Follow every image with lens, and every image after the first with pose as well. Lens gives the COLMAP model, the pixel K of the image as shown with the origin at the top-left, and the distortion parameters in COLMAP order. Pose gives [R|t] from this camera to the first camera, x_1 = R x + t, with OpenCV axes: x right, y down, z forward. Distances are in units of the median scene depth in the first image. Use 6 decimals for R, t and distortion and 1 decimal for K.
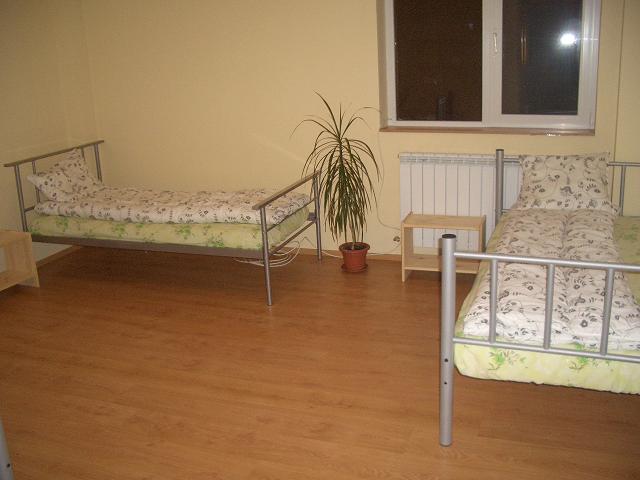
lens RADIAL K [[656.3, 0, 320.0], [0, 656.3, 240.0], [0, 0, 1]] dist [-0.216832, 0.175337]
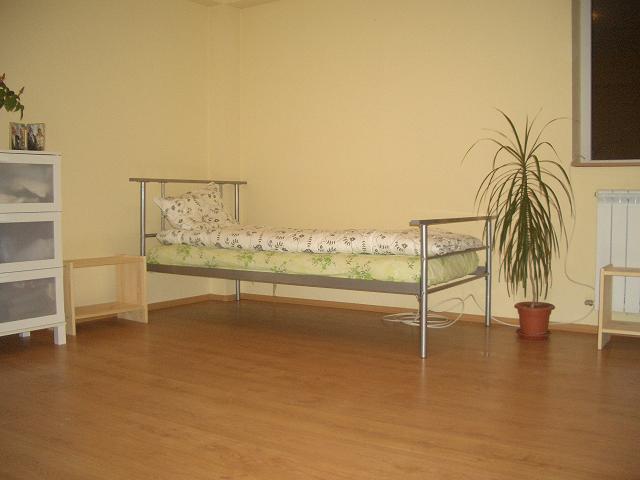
lens RADIAL K [[656.3, 0, 320.0], [0, 656.3, 240.0], [0, 0, 1]] dist [-0.216832, 0.175337]
pose [[0.969873, 0.053325, -0.237702, -0.019297], [-0.105390, 0.971558, -0.212057, 0.126790], [0.219634, 0.230720, 0.947908, 0.207029]]
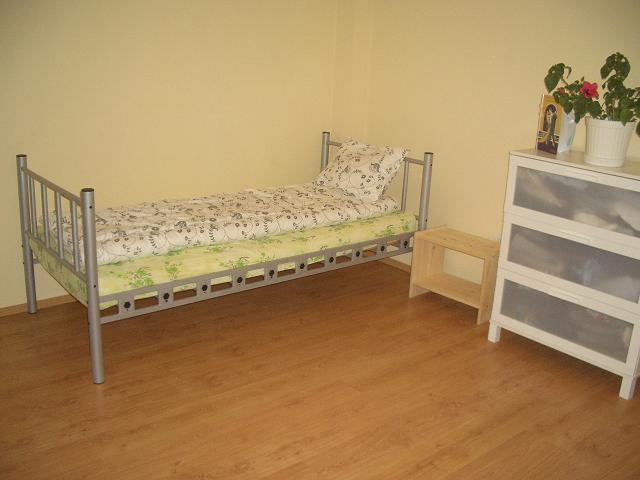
lens RADIAL K [[656.3, 0, 320.0], [0, 656.3, 240.0], [0, 0, 1]] dist [-0.216832, 0.175337]
pose [[-0.496092, 0.259259, -0.828660, 0.155902], [-0.276803, 0.857360, 0.433952, -0.207296], [0.822966, 0.444656, -0.353566, 0.770290]]
